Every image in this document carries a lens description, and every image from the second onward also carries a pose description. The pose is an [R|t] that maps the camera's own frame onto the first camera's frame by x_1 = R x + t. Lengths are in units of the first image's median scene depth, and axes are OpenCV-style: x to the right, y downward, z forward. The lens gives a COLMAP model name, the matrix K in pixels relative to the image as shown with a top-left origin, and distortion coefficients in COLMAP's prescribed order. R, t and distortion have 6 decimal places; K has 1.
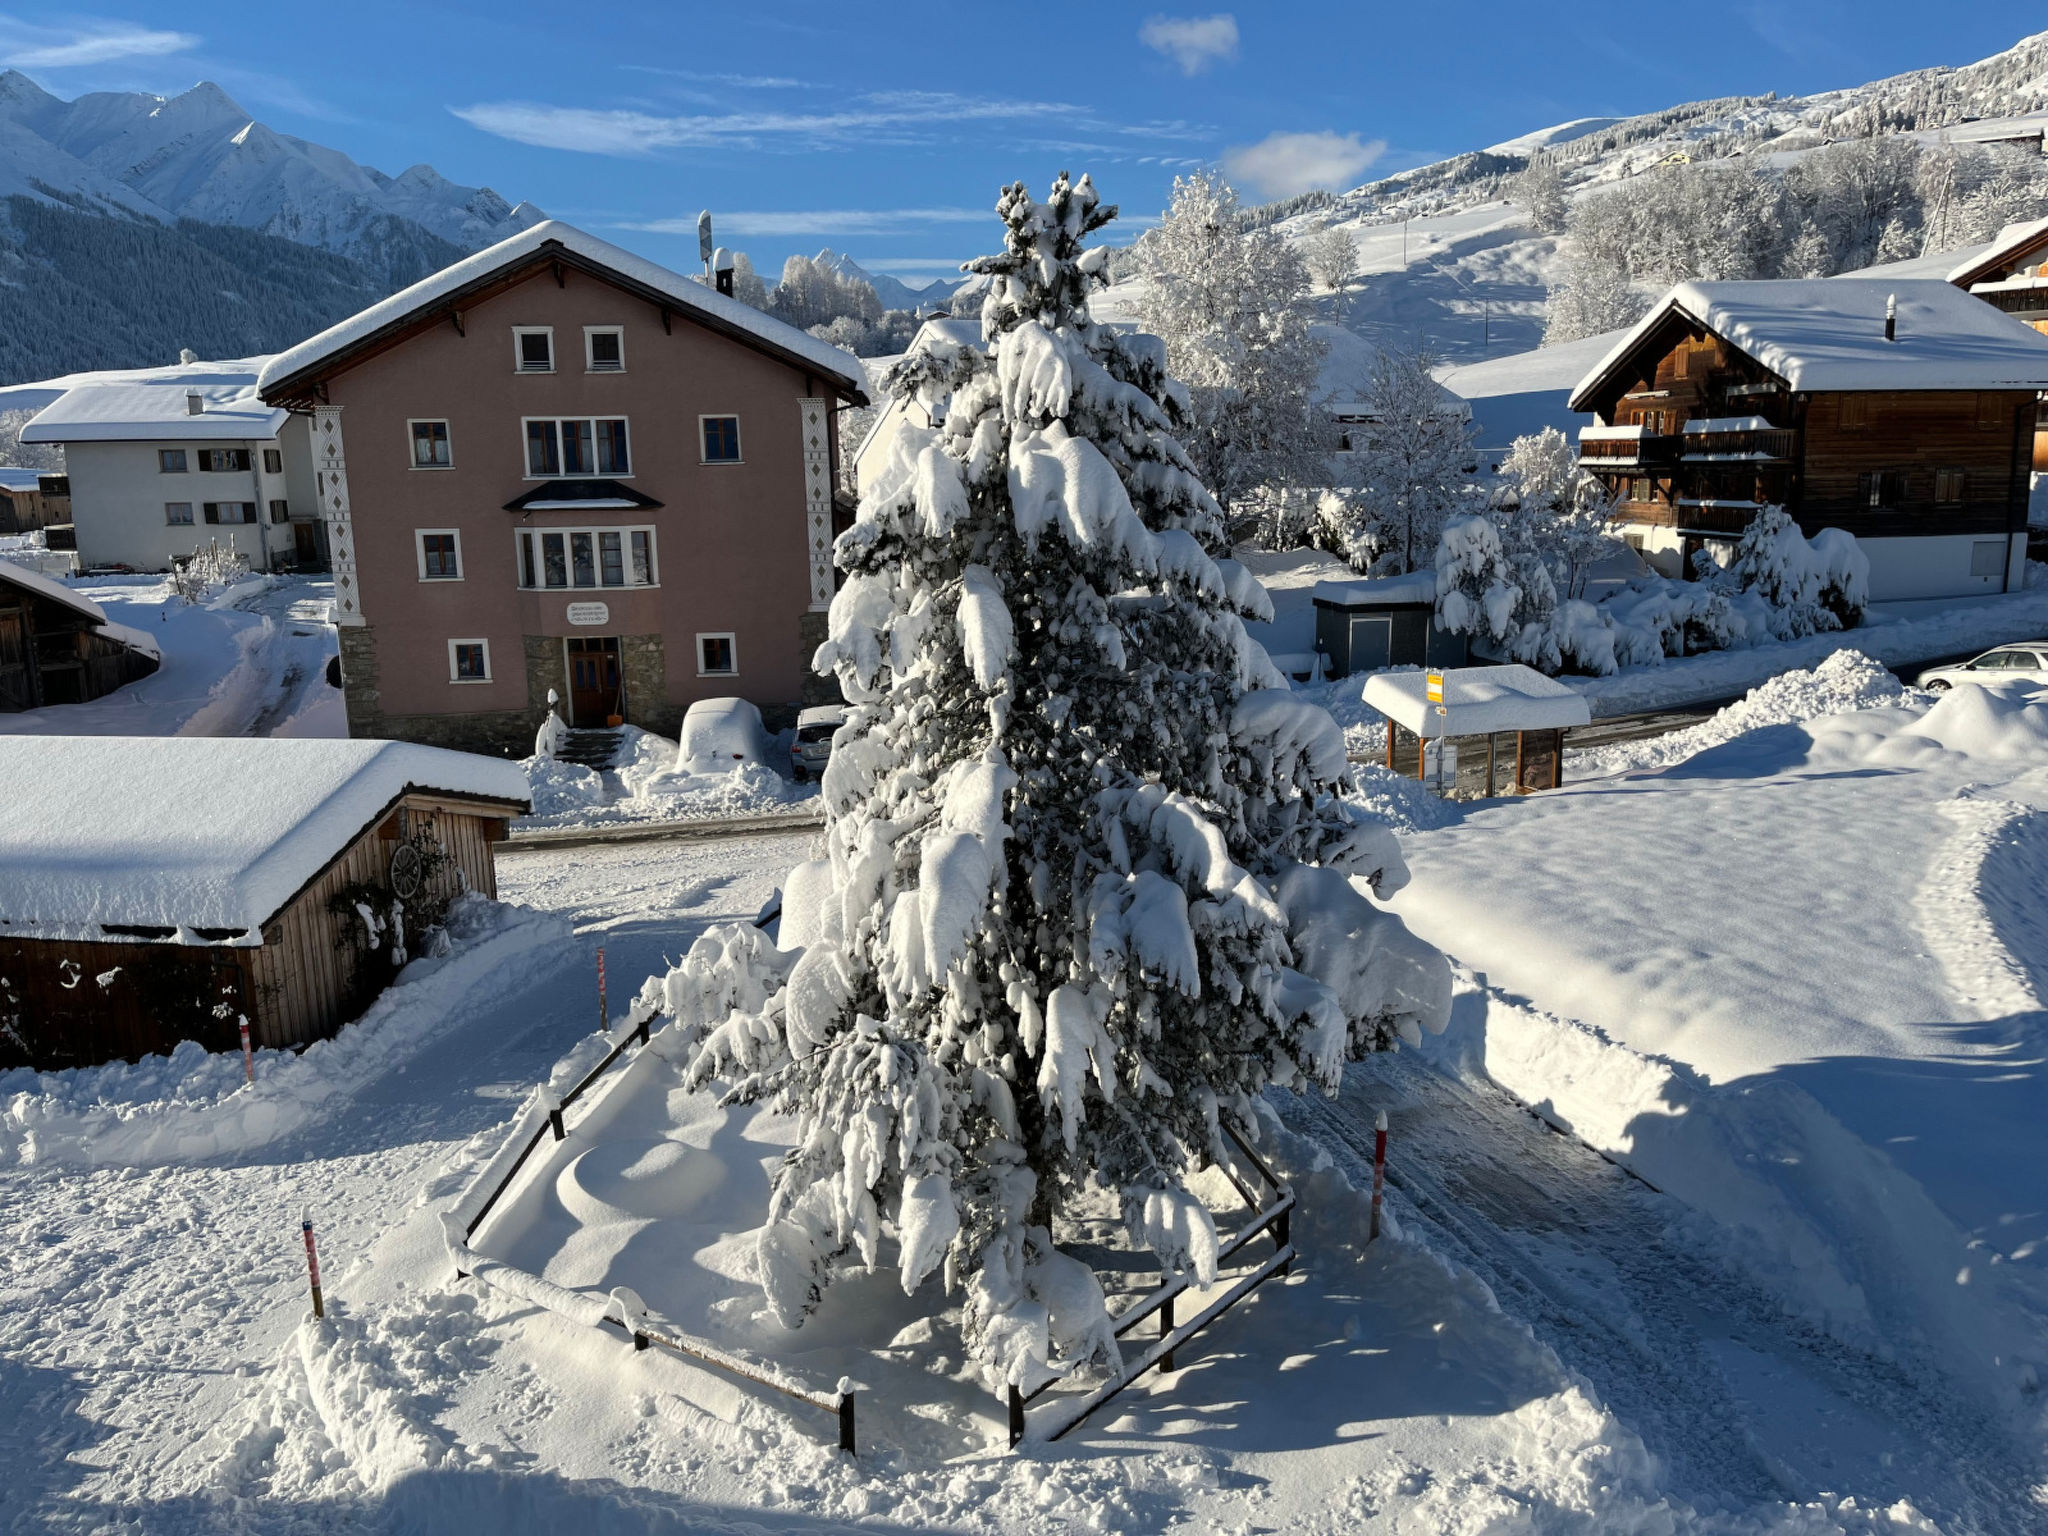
lens RADIAL K [[1551.4, 0, 1038.0], [0, 1551.4, 766.5], [0, 0, 1]] dist [0.065780, -0.097001]
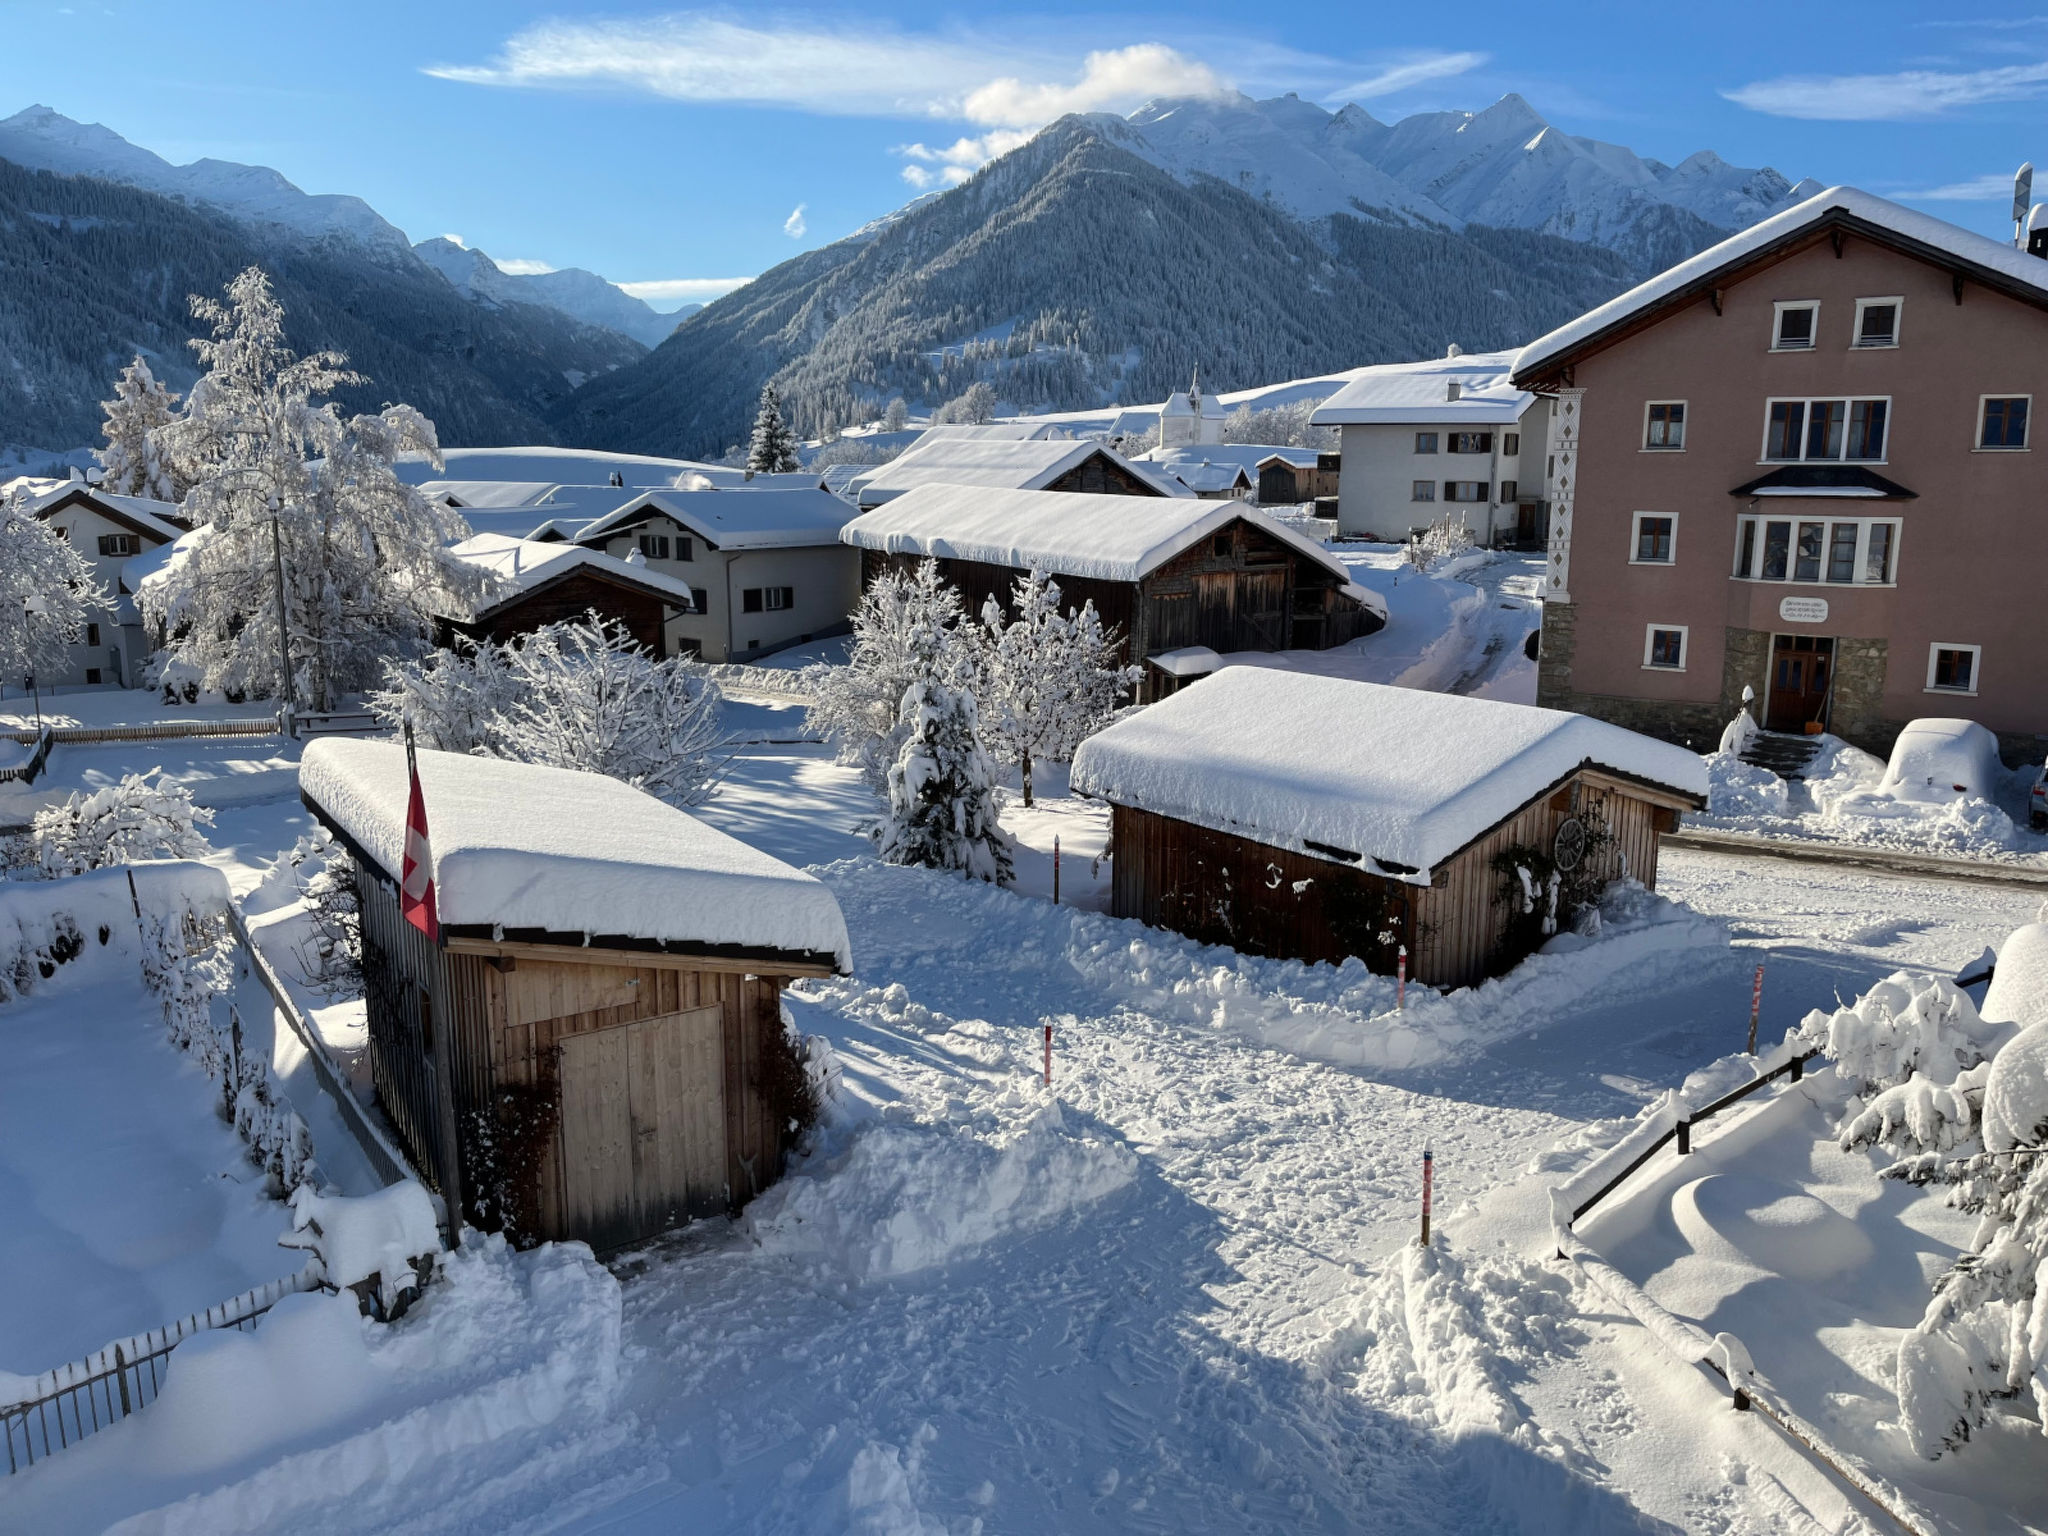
lens RADIAL K [[1551.4, 0, 1035.7], [0, 1551.4, 751.1], [0, 0, 1]] dist [0.065780, -0.097001]
pose [[0.740676, 0.148239, -0.655304, -0.008778], [-0.149966, 0.987225, 0.053821, 0.004901], [0.654911, 0.058409, 0.753445, 0.014476]]
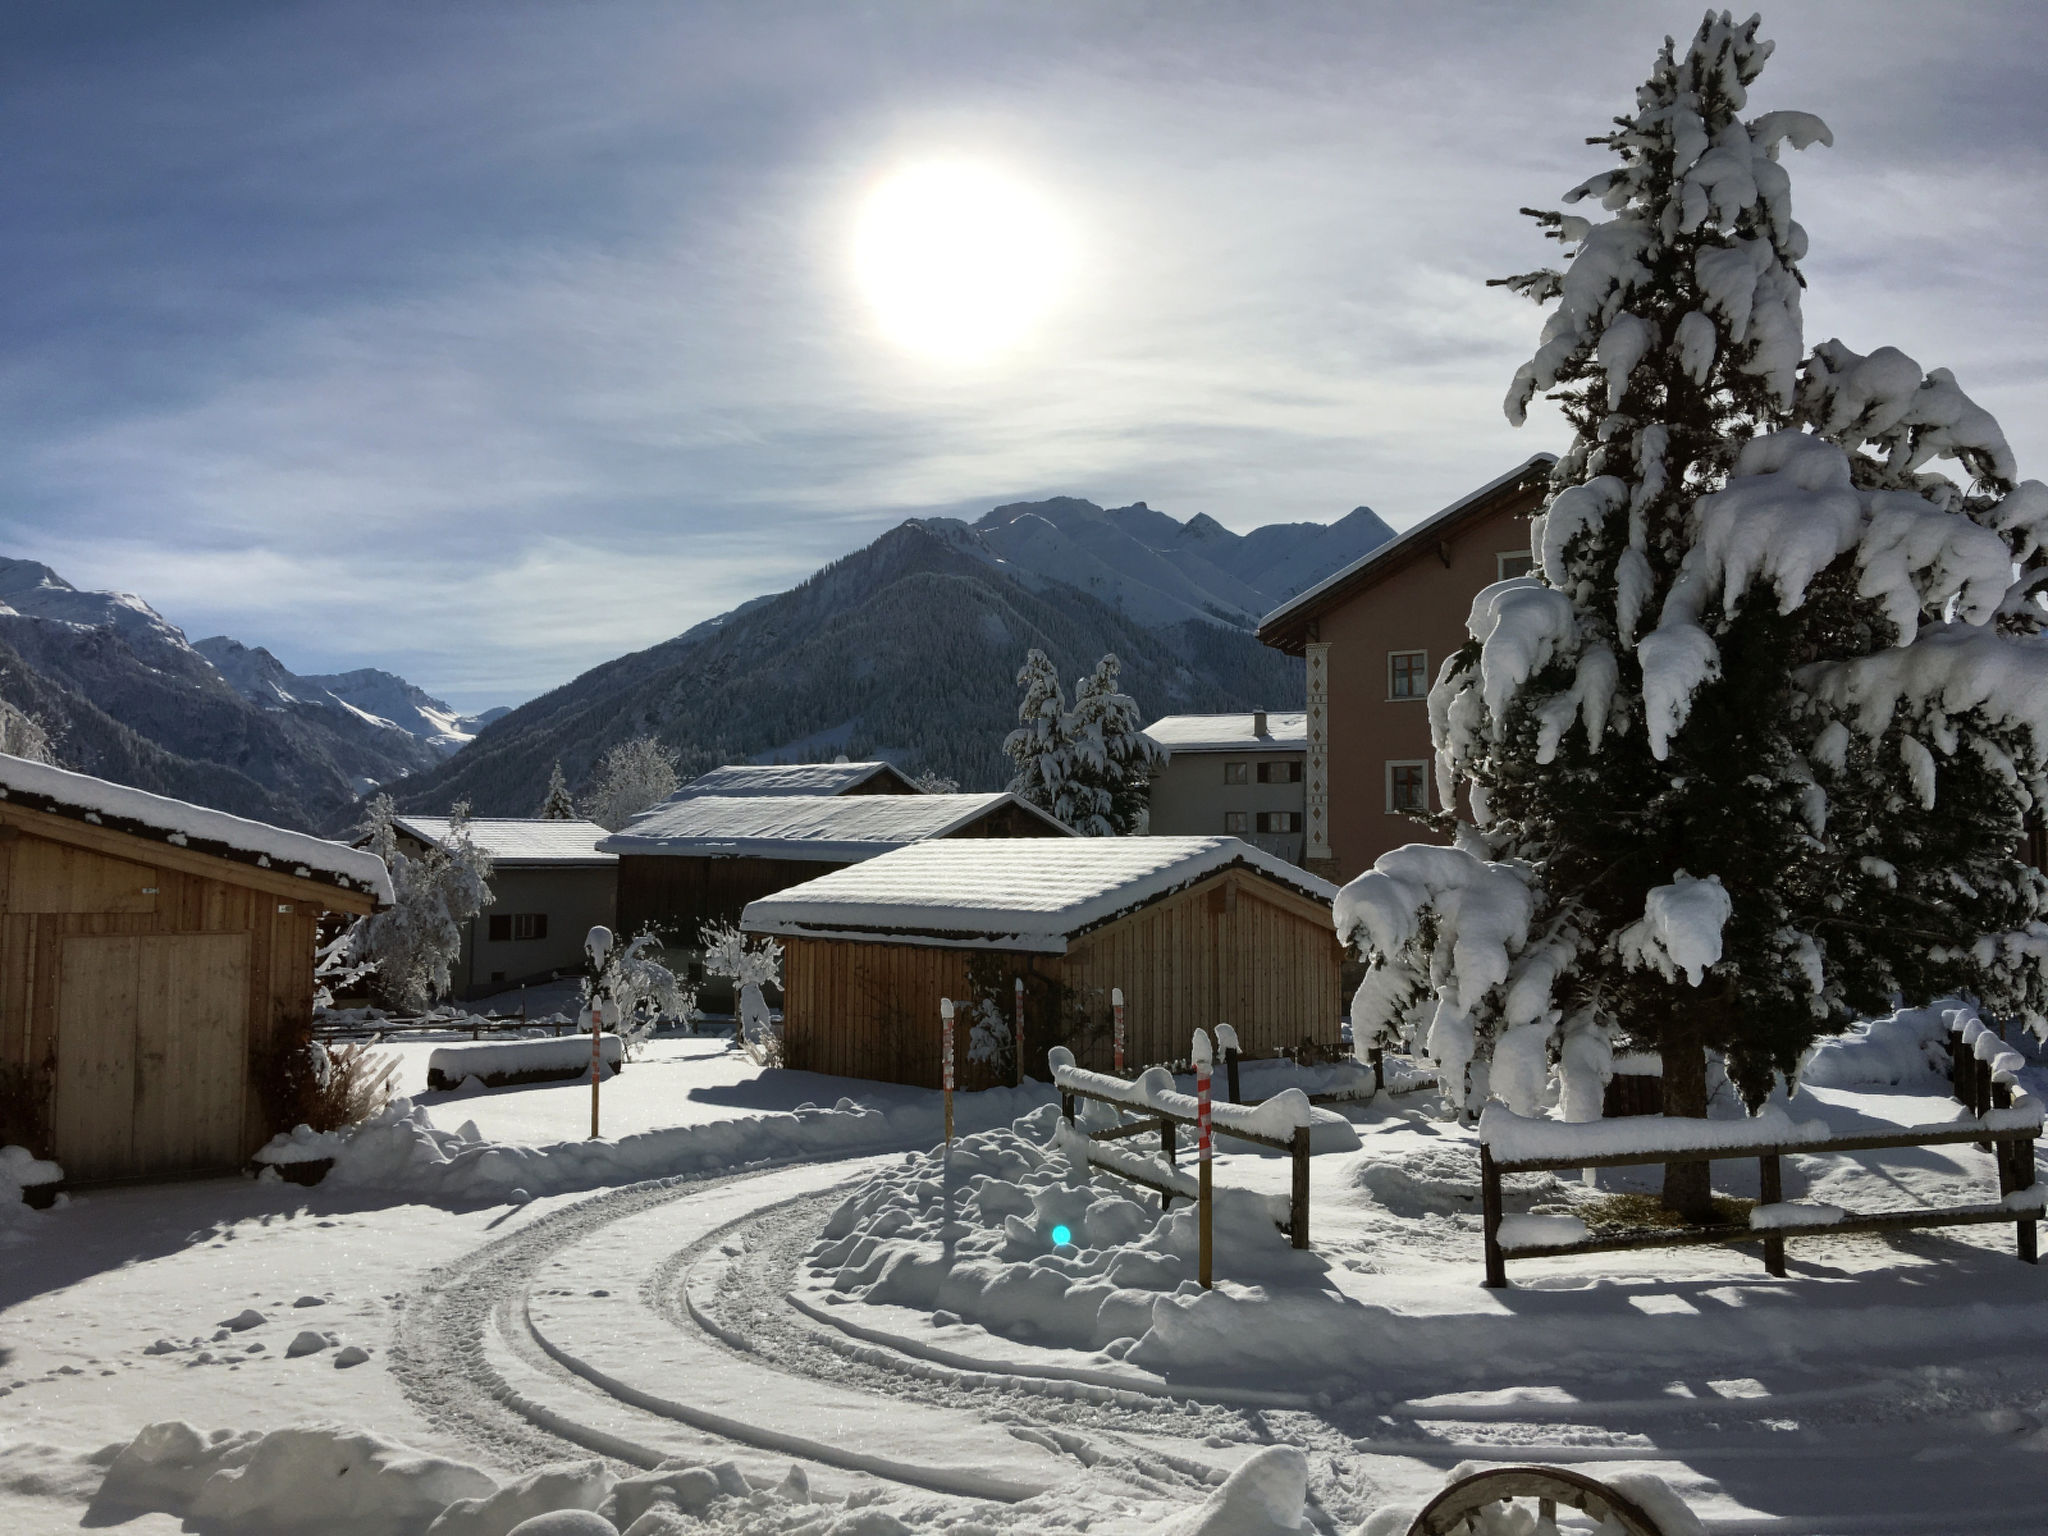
lens RADIAL K [[1740.5, 0, 981.4], [0, 1740.5, 730.6], [0, 0, 1]] dist [0.032305, 0.002287]
pose [[0.779253, -0.026161, -0.626163, 0.153284], [-0.143060, 0.965324, -0.218367, 0.183730], [0.610163, 0.259742, 0.748489, 0.047642]]
